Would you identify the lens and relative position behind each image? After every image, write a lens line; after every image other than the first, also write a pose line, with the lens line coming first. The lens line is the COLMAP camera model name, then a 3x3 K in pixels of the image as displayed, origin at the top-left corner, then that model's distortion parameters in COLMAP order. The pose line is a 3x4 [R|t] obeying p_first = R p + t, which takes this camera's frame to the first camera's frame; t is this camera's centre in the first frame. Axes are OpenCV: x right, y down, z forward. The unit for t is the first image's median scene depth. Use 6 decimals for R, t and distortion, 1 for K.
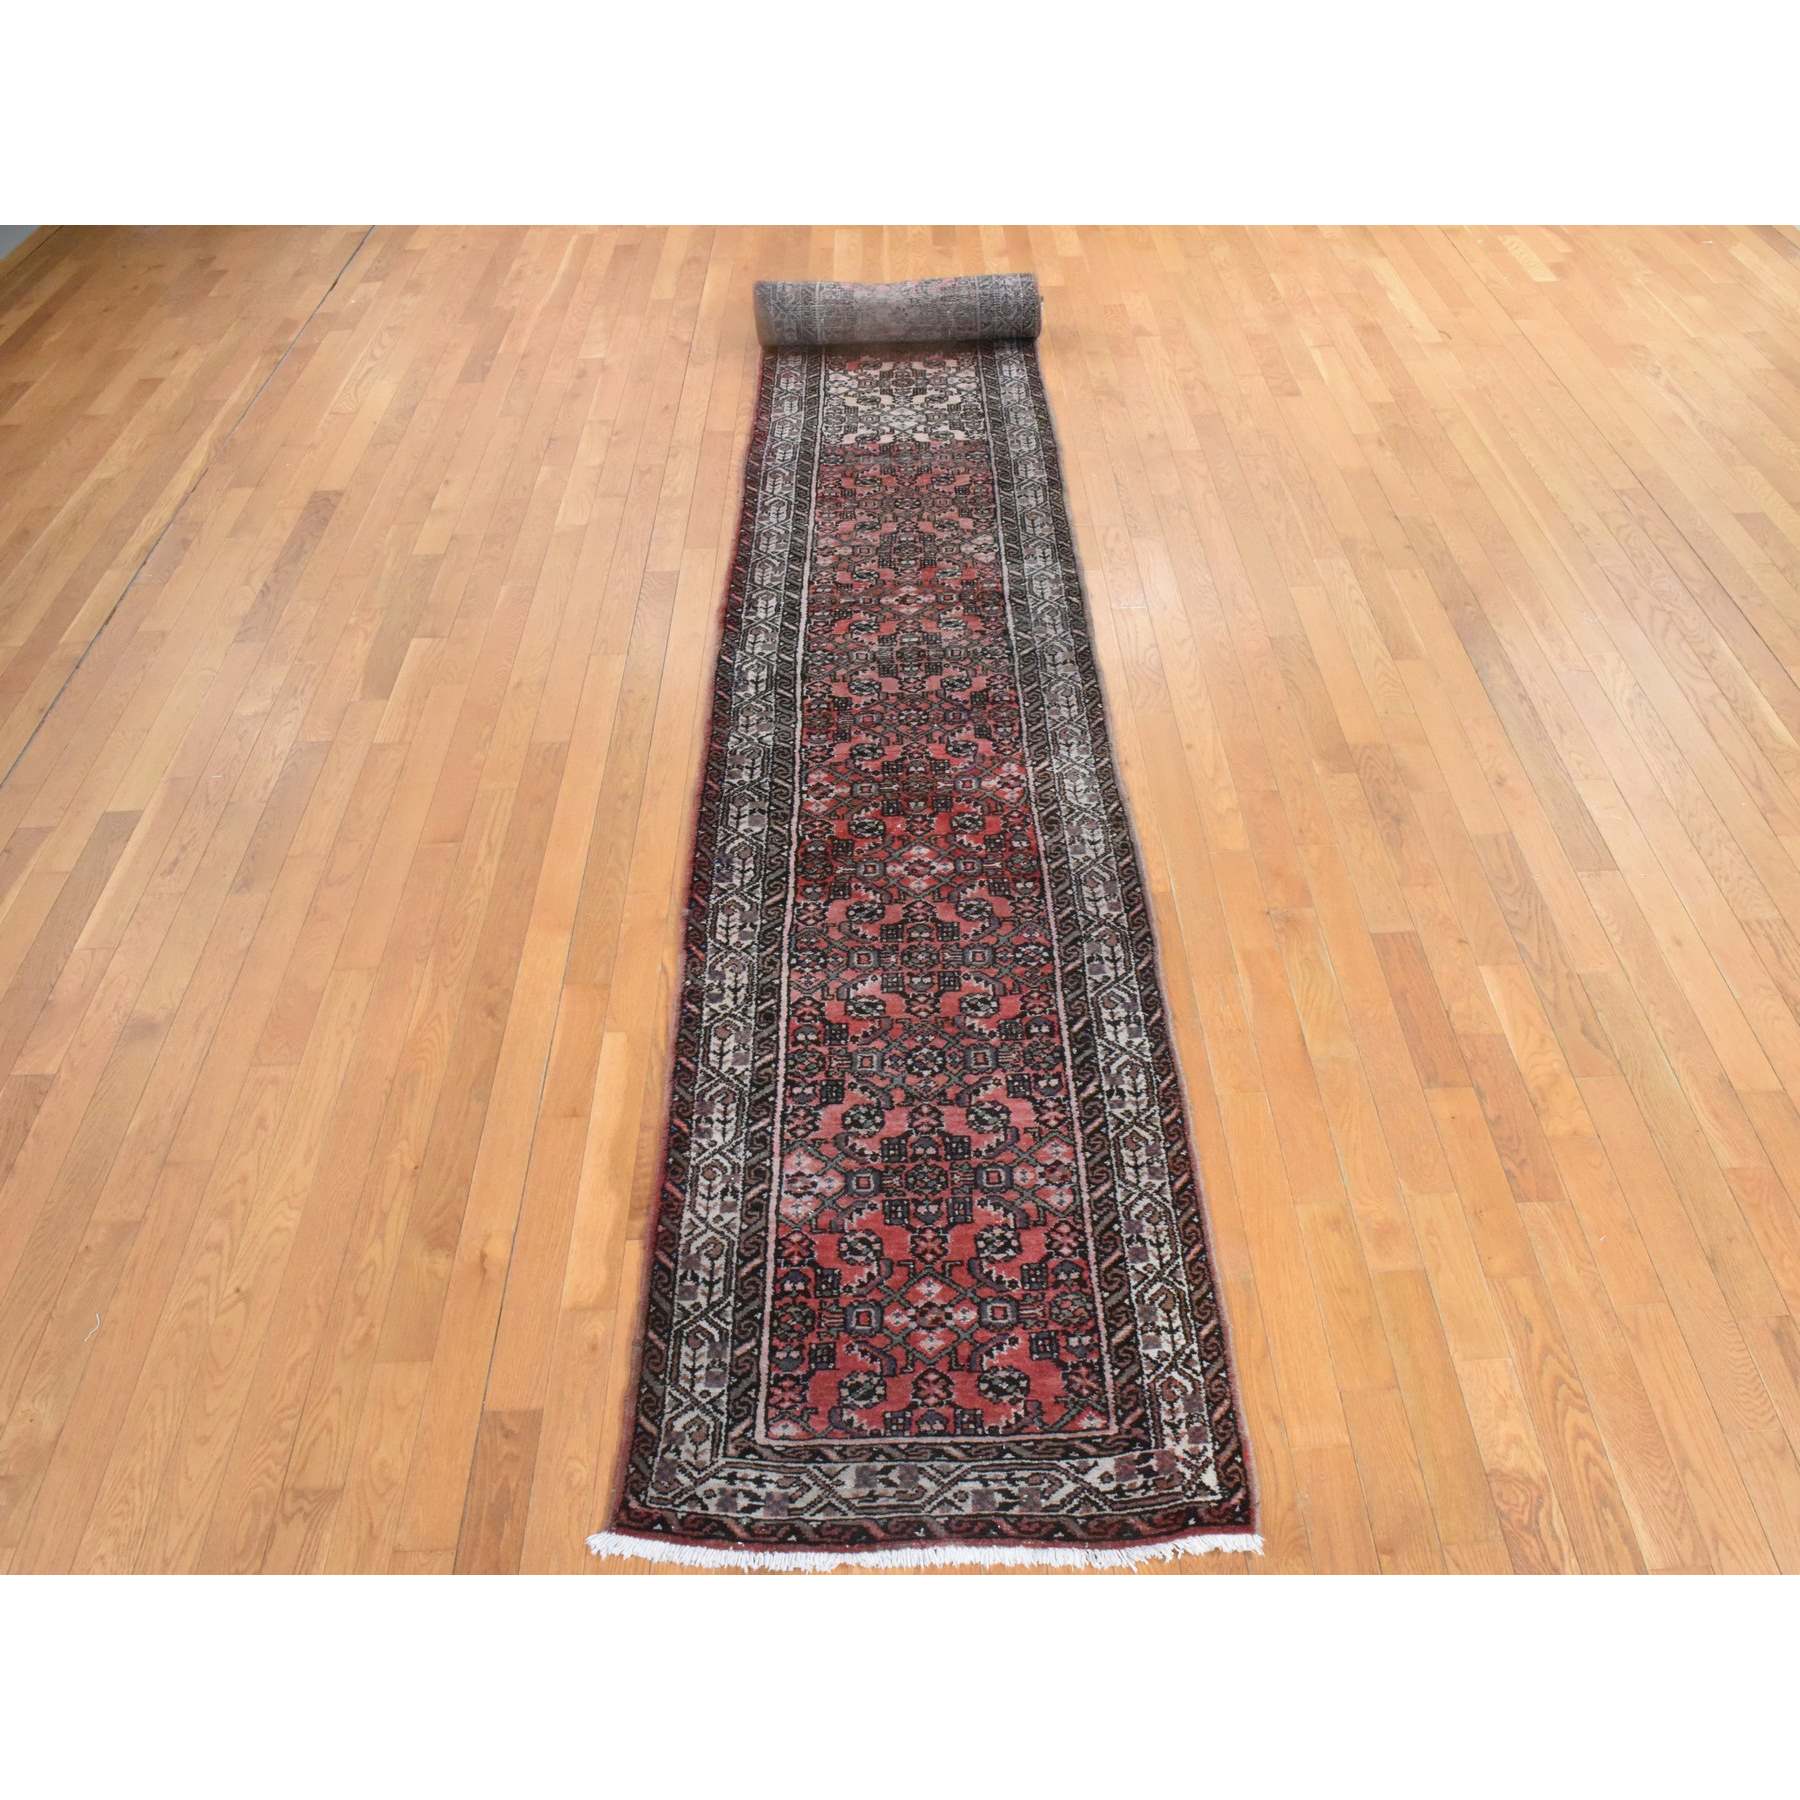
lens RADIAL K [[1981.2, 0, 973.7], [0, 1981.2, 899.8], [0, 0, 1]] dist [-0.119793, 0.004696]
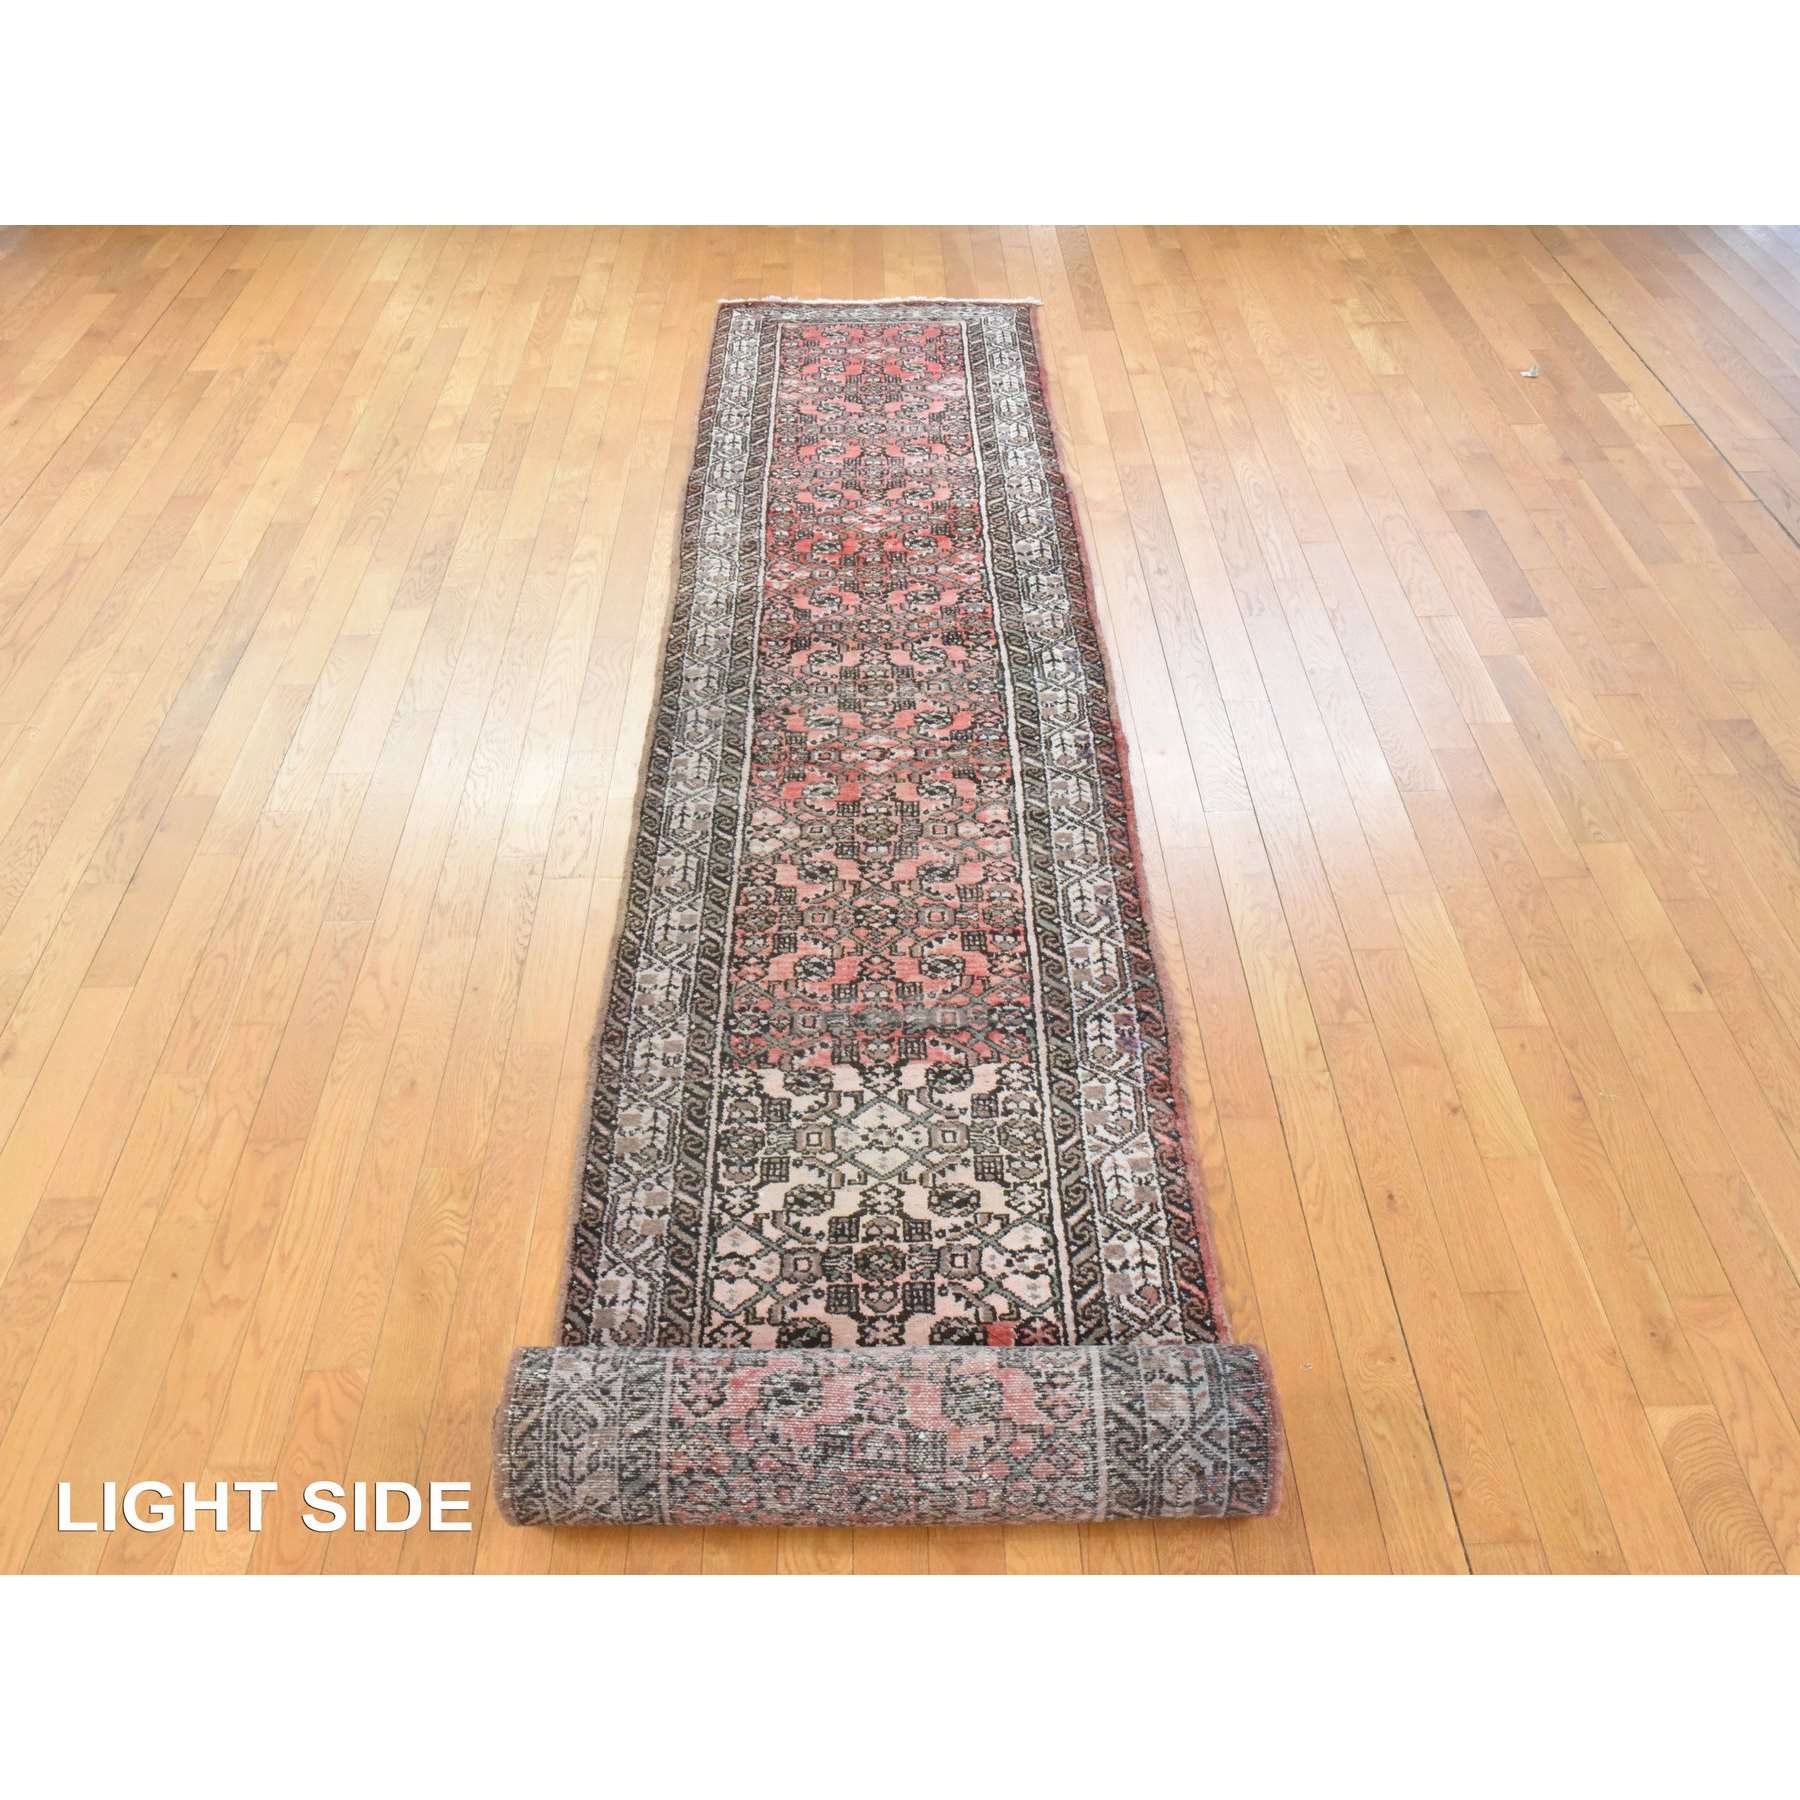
lens RADIAL K [[2290.9, 0, 805.2], [0, 2290.9, 900.2], [0, 0, 1]] dist [-0.020460, -0.022063]
pose [[-0.997236, -0.000115, 0.074304, -0.080079], [0.069457, 0.353826, 0.932729, -1.081223], [-0.026398, 0.935311, -0.352840, 1.543321]]
